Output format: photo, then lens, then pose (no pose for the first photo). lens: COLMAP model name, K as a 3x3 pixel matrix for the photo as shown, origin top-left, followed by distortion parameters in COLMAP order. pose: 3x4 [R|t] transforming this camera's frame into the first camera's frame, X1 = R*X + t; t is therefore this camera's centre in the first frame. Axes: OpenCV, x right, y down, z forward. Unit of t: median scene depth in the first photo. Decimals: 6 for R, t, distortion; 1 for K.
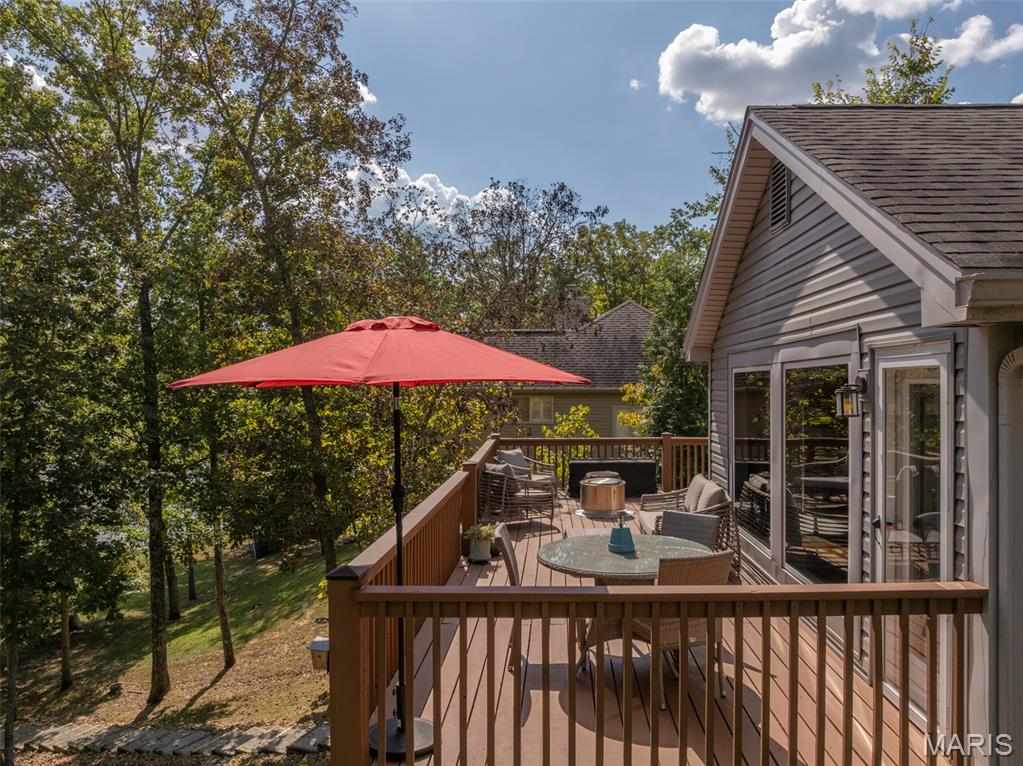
lens RADIAL K [[720.3, 0, 514.2], [0, 720.3, 385.5], [0, 0, 1]] dist [-0.039790, 0.002577]
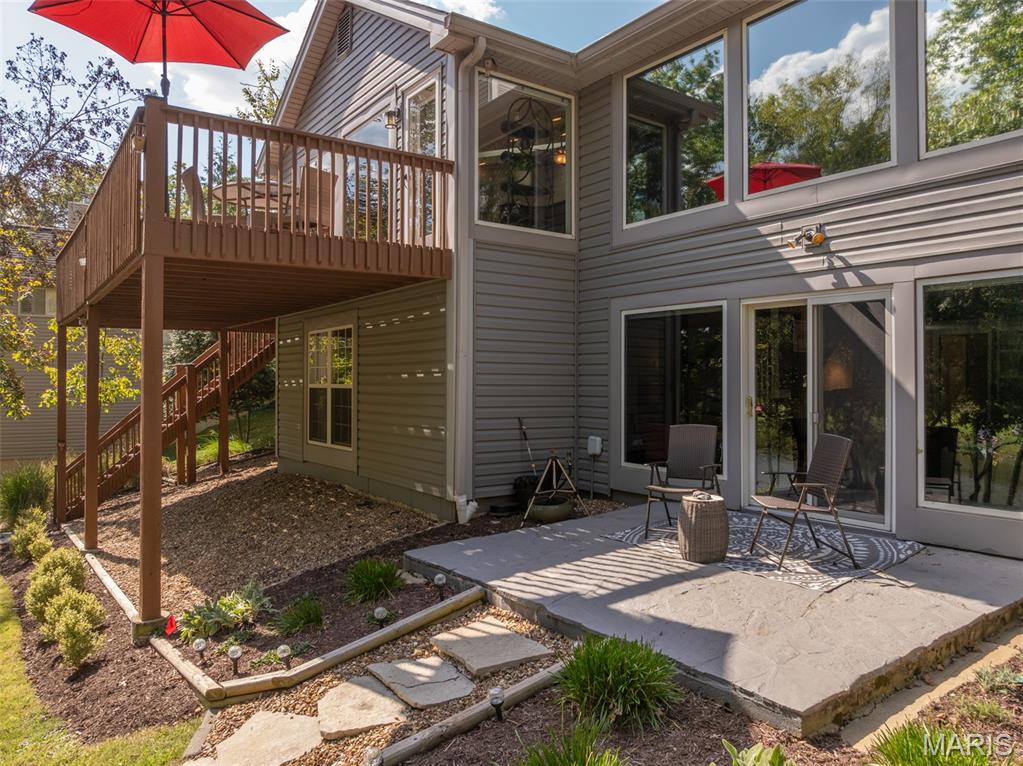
lens RADIAL K [[720.3, 0, 513.6], [0, 720.3, 380.6], [0, 0, 1]] dist [-0.039790, 0.002577]
pose [[0.778269, 0.005638, 0.627906, -0.624958], [-0.009871, 0.999946, 0.003256, 0.939643], [-0.627853, -0.008733, 0.778283, -0.923144]]
